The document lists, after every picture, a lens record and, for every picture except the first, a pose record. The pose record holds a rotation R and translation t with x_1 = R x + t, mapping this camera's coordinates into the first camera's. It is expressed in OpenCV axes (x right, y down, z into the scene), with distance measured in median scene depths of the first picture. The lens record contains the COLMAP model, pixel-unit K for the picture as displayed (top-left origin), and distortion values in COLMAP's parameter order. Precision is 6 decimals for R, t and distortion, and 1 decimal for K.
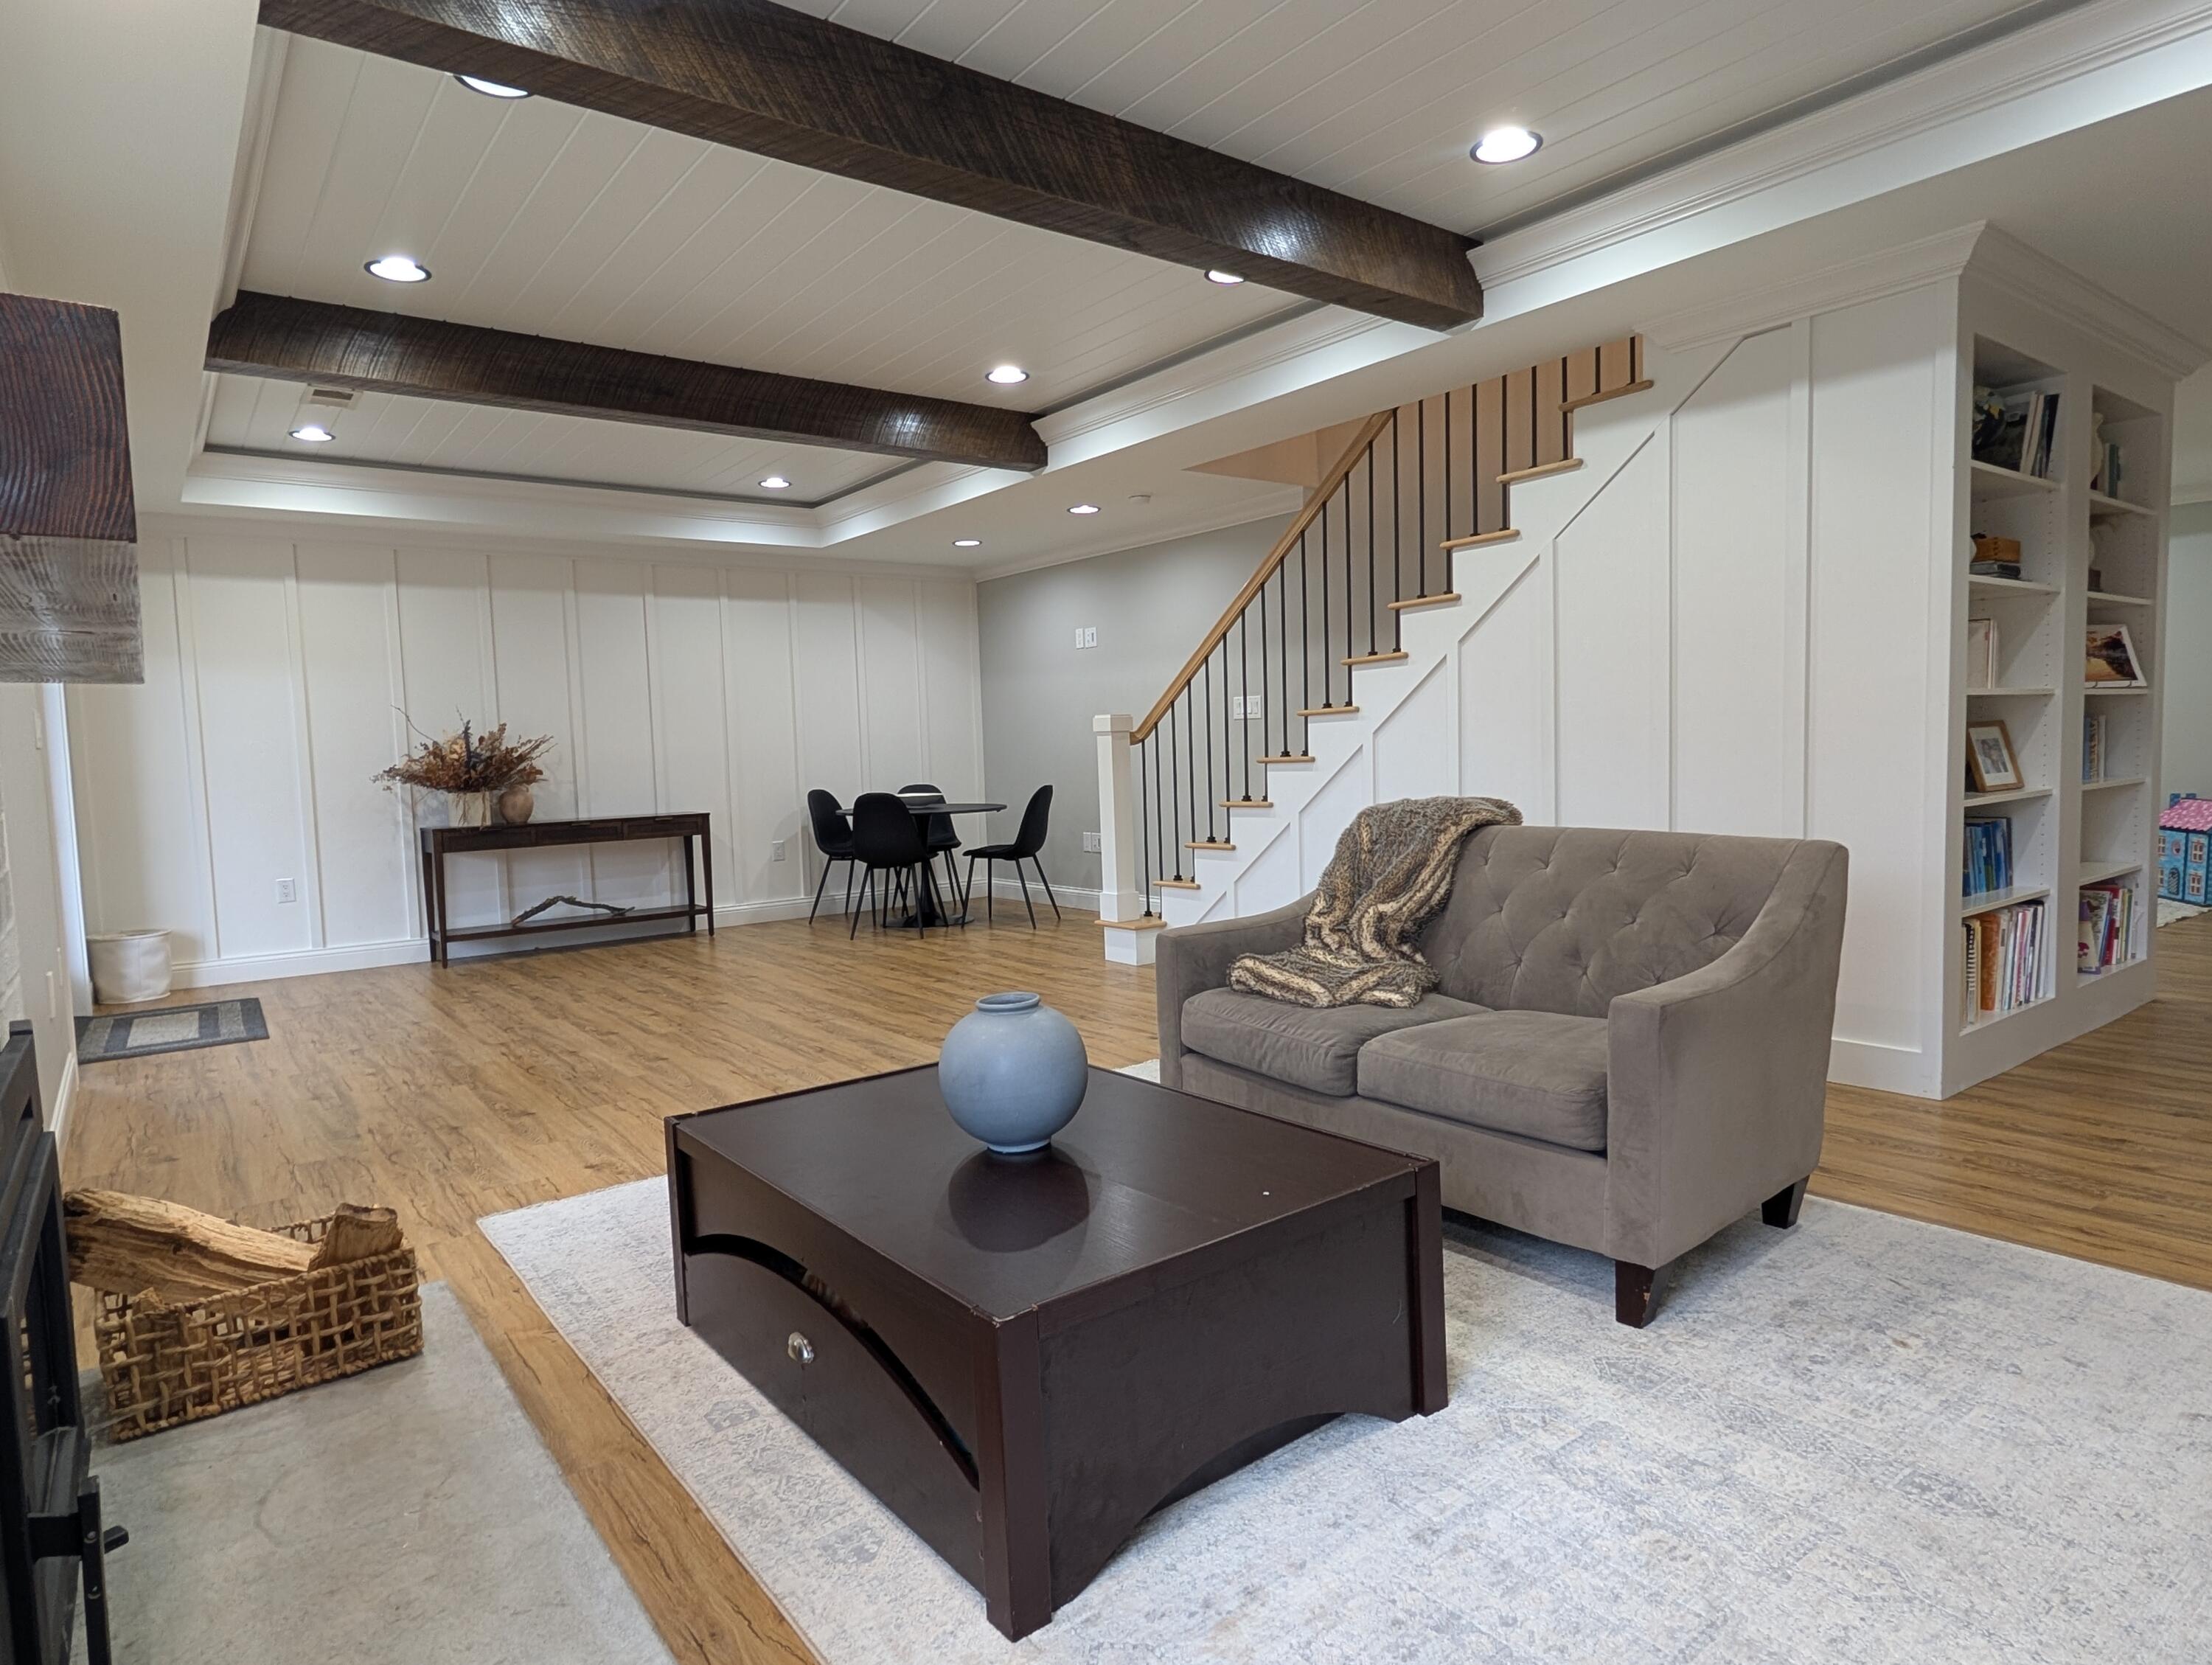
lens RADIAL K [[1267.7, 0, 1099.4], [0, 1267.7, 836.4], [0, 0, 1]] dist [-0.001486, -0.000268]
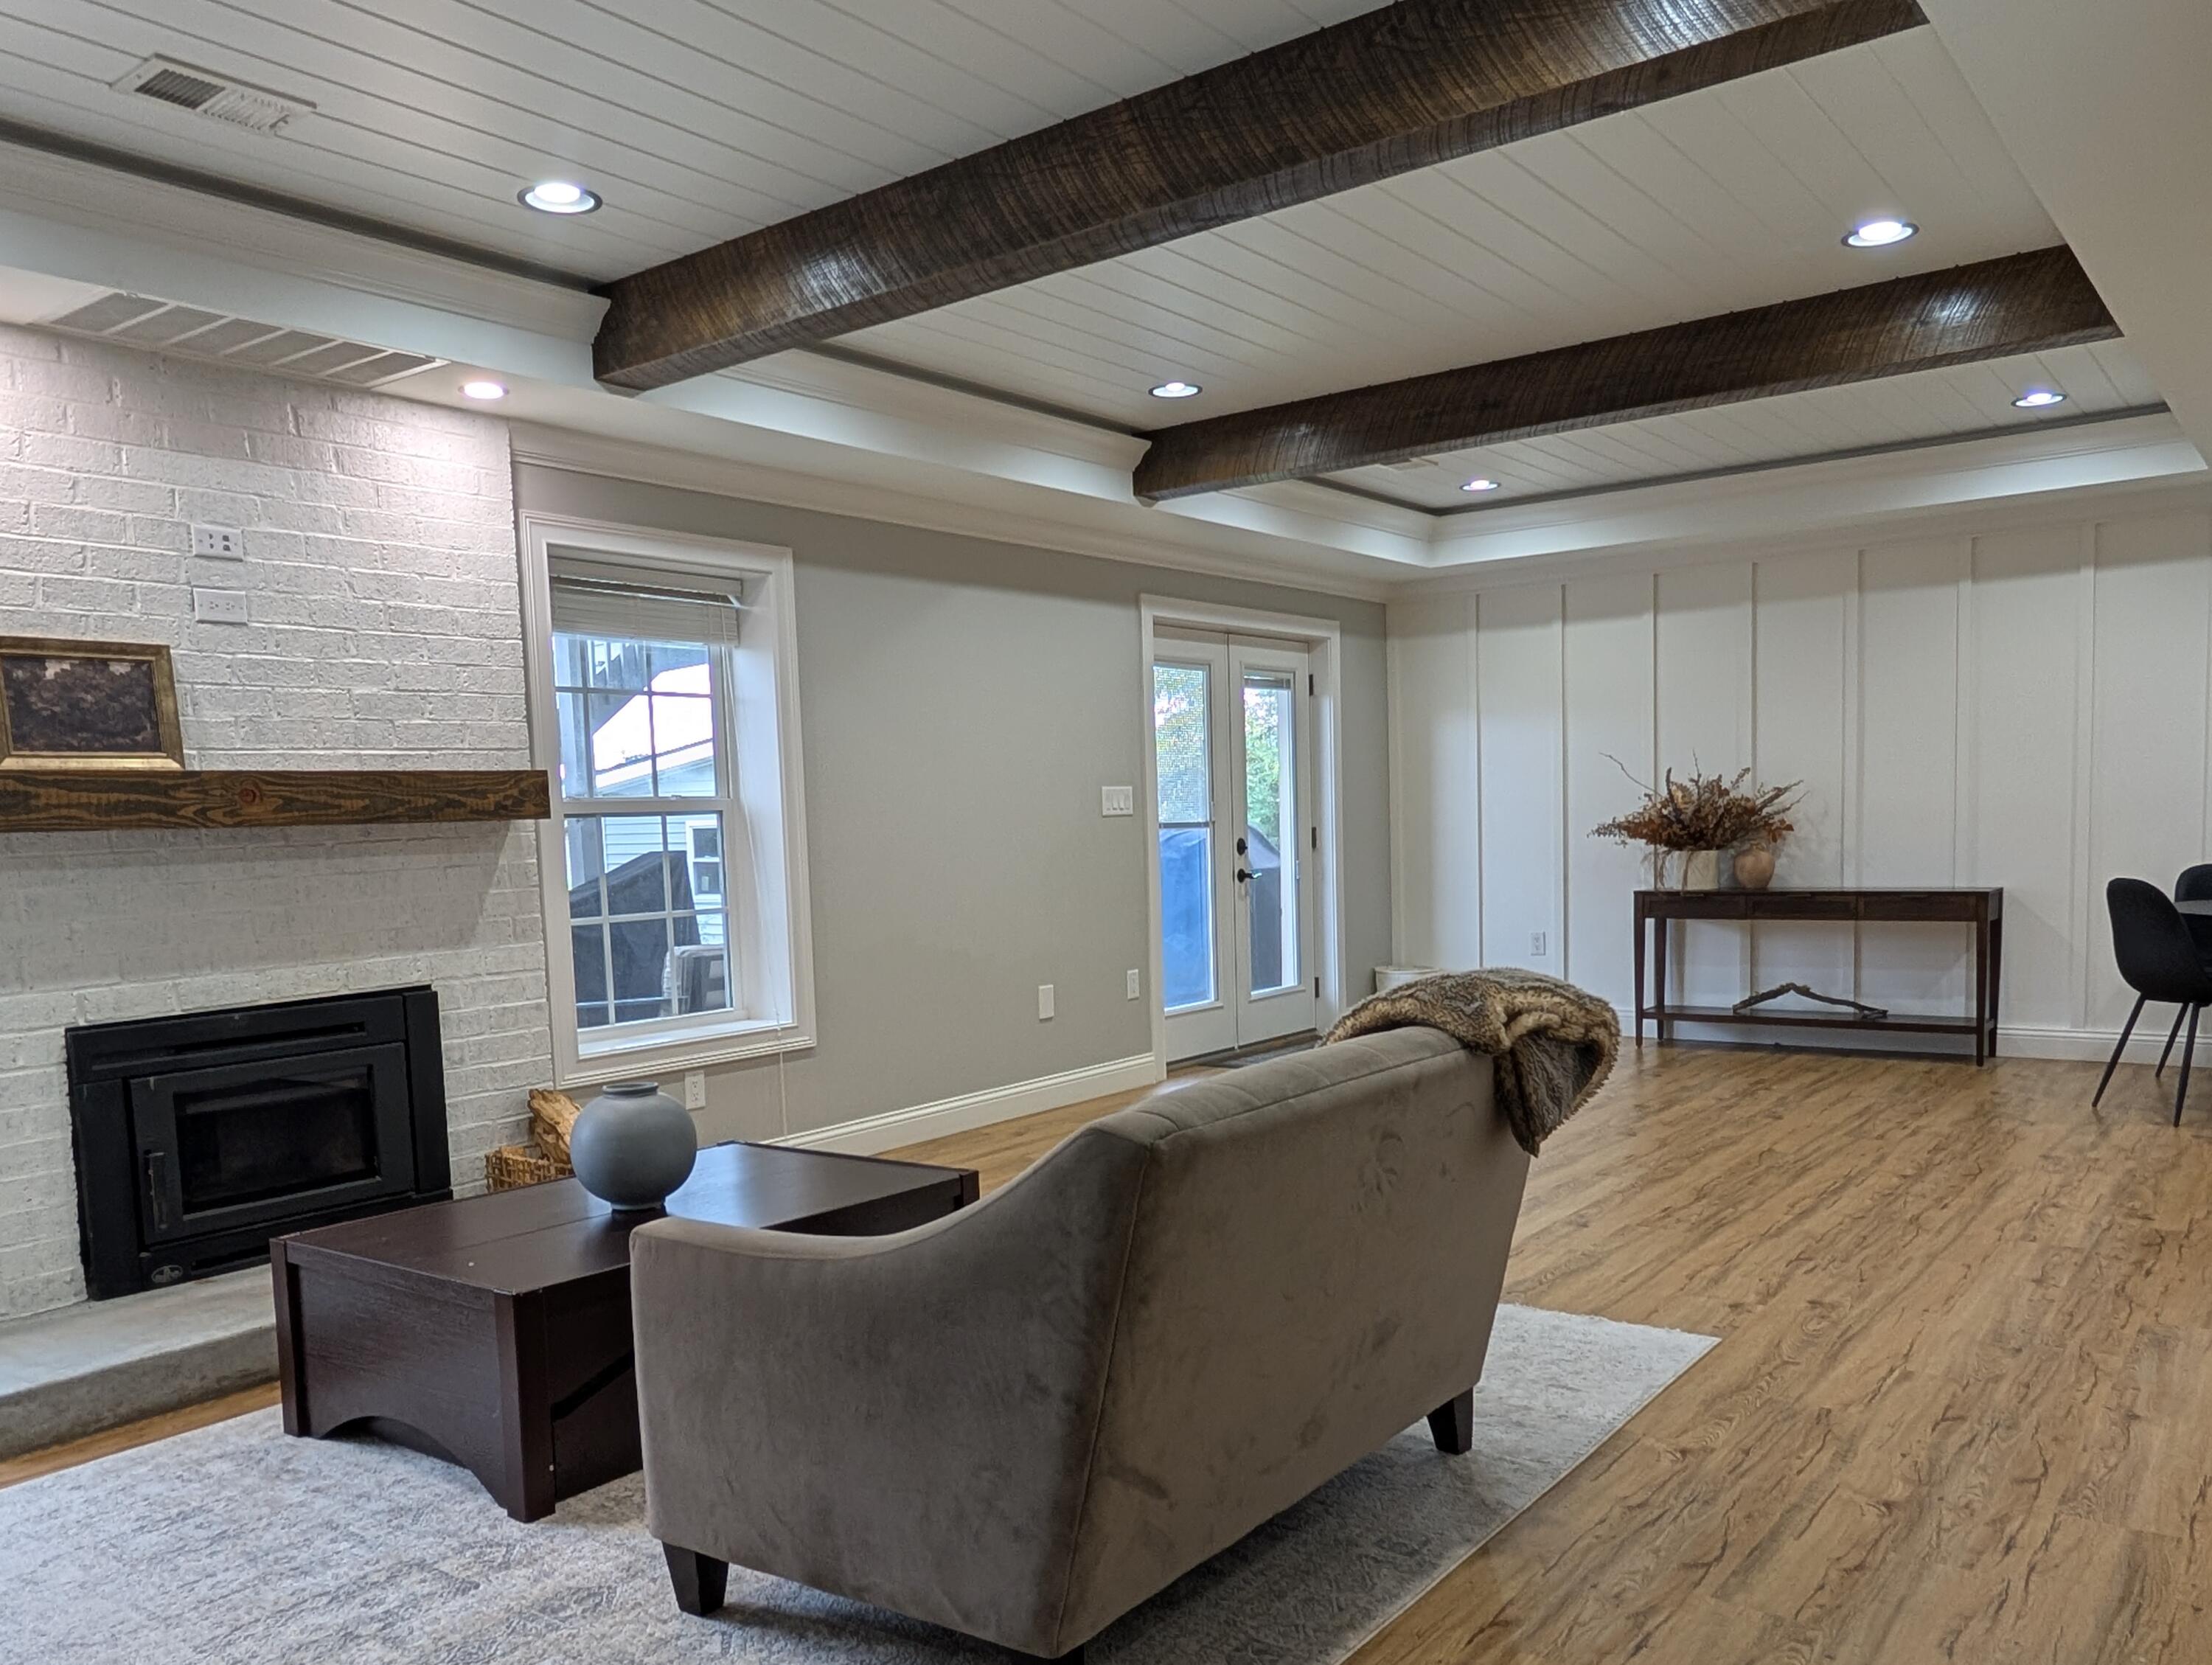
lens RADIAL K [[1668.5, 0, 1108.8], [0, 1668.5, 962.9], [0, 0, 1]] dist [0.000045, -0.000727]
pose [[0.273824, 0.107035, -0.955806, 0.466065], [-0.045369, 0.994119, 0.098328, -0.050220], [0.960709, 0.016440, 0.277069, 0.297070]]
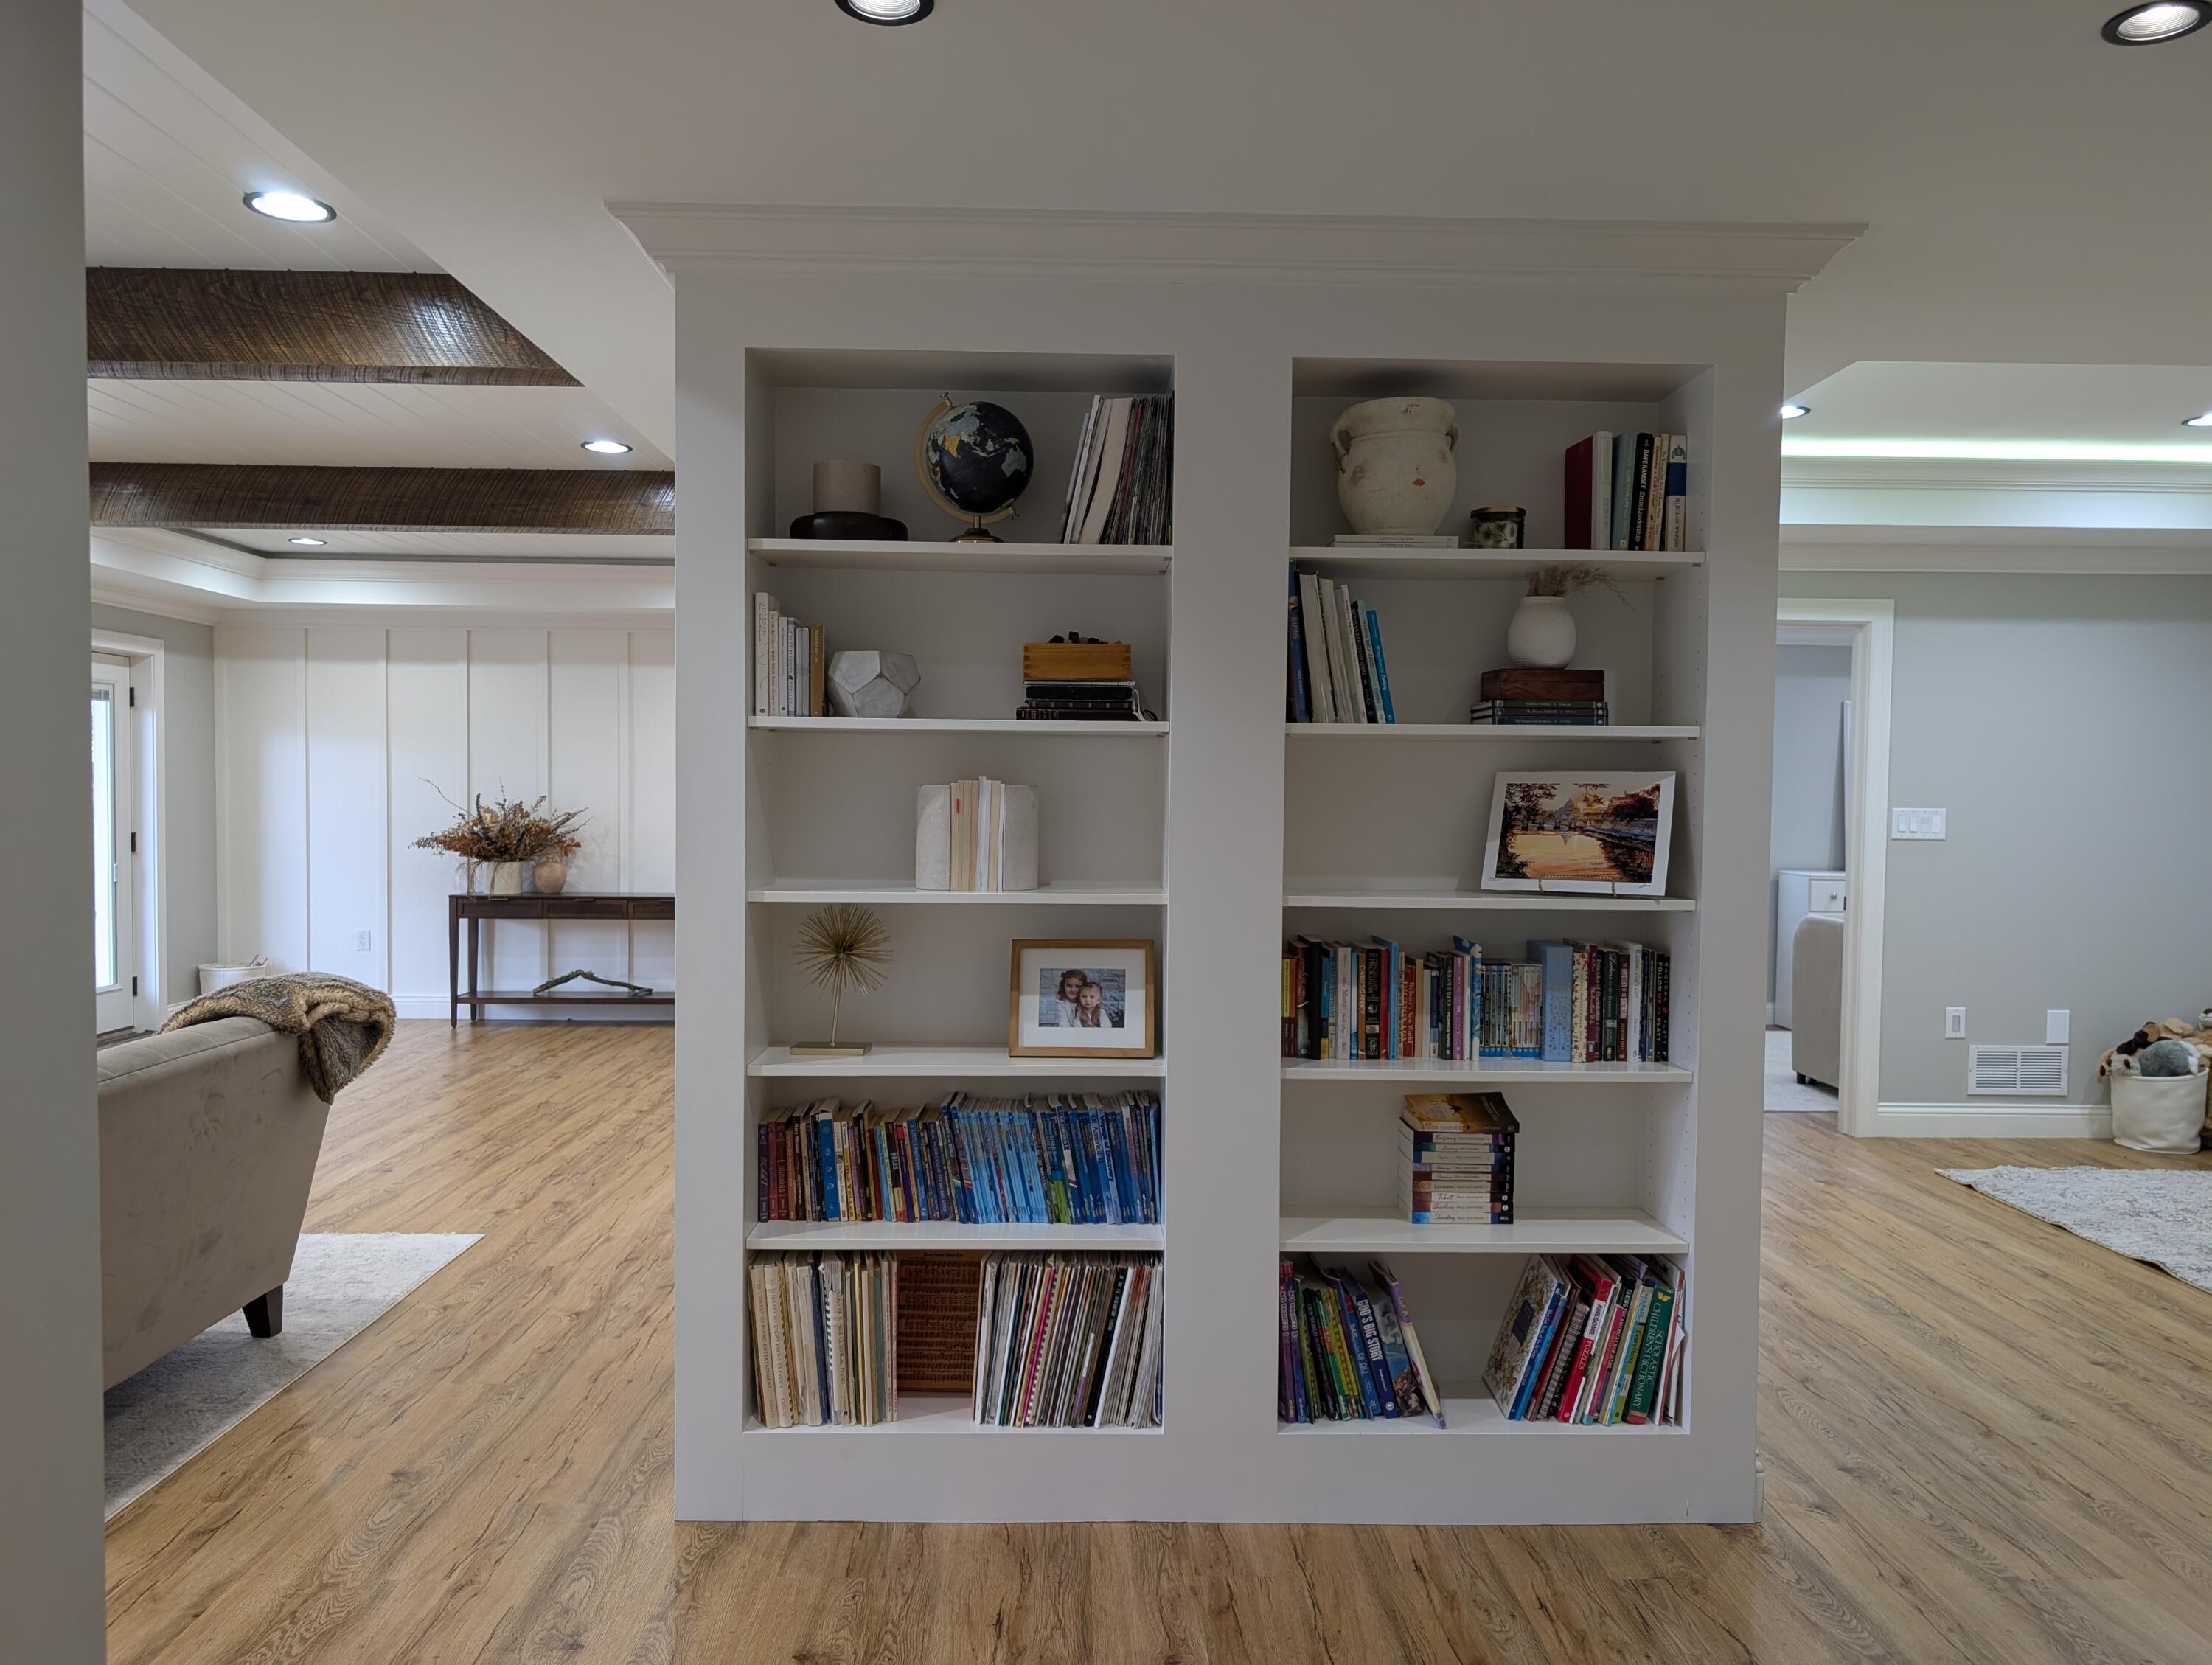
lens RADIAL K [[1592.1, 0, 1100.7], [0, 1592.1, 856.0], [0, 0, 1]] dist [0.004658, -0.001391]
pose [[0.812381, 0.062201, -0.579799, 0.632710], [-0.077556, 0.996987, -0.001709, -0.072417], [0.577946, 0.046356, 0.814757, 0.215528]]
